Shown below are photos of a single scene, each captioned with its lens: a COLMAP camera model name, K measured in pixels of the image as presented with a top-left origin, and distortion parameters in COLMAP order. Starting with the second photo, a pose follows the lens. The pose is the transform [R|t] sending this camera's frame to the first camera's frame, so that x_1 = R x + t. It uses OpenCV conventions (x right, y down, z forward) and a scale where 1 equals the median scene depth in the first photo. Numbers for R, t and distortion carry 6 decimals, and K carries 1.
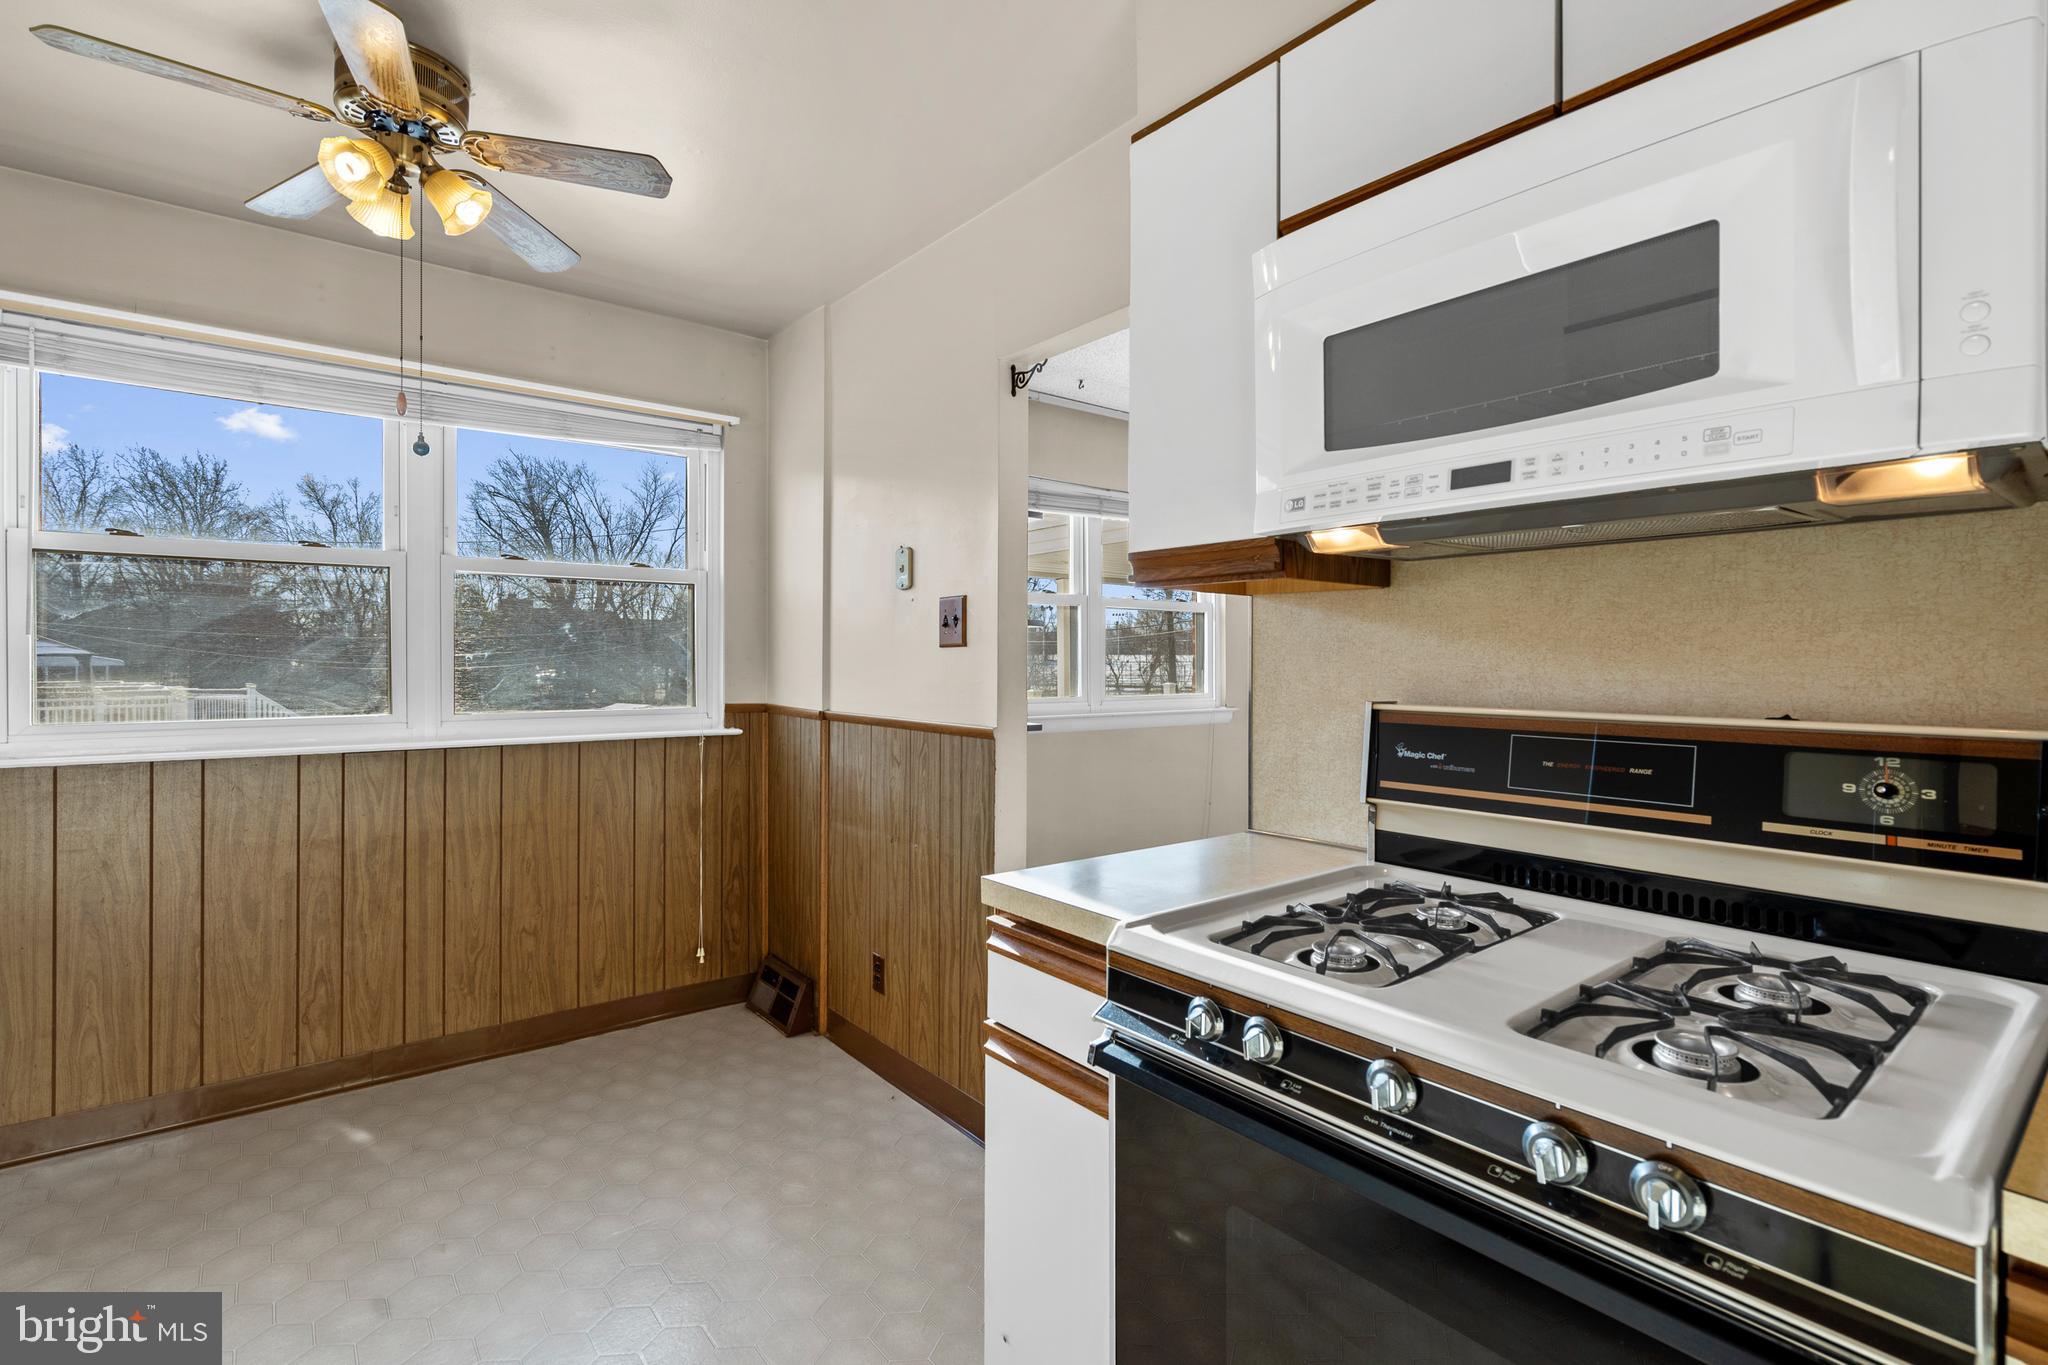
lens RADIAL K [[938.0, 0, 1008.4], [0, 938.0, 650.2], [0, 0, 1]] dist [-0.000694, -0.000209]
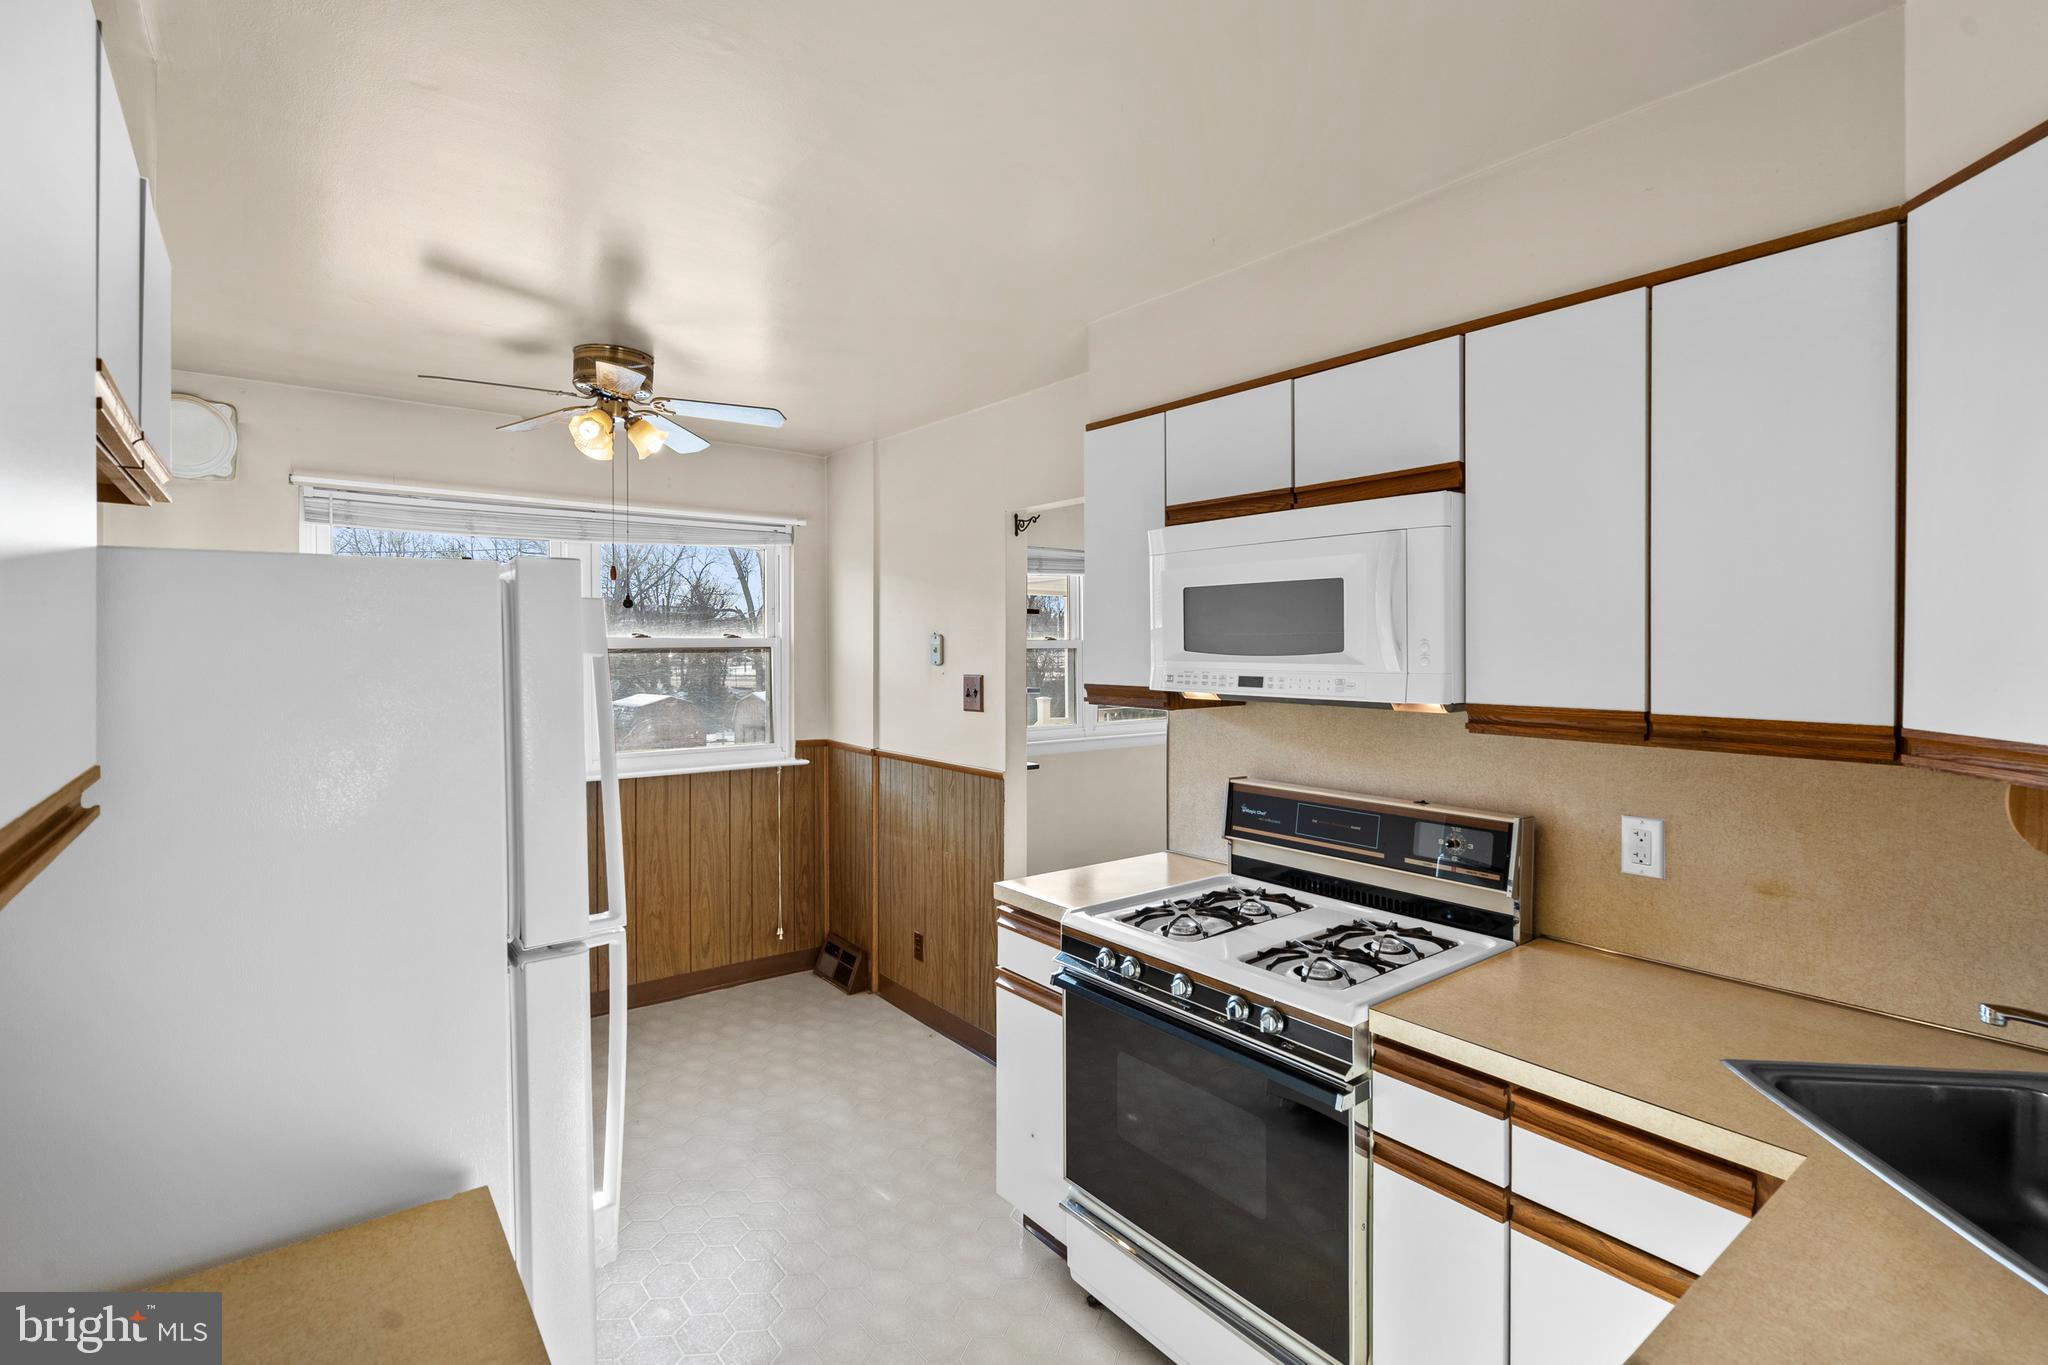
lens RADIAL K [[954.0, 0, 1014.7], [0, 954.0, 671.8], [0, 0, 1]] dist [-0.002239, -0.000198]
pose [[0.999957, -0.001638, -0.009175, 0.015661], [0.002008, 0.999178, 0.040498, -0.129068], [0.009102, -0.040515, 0.999137, -0.434667]]
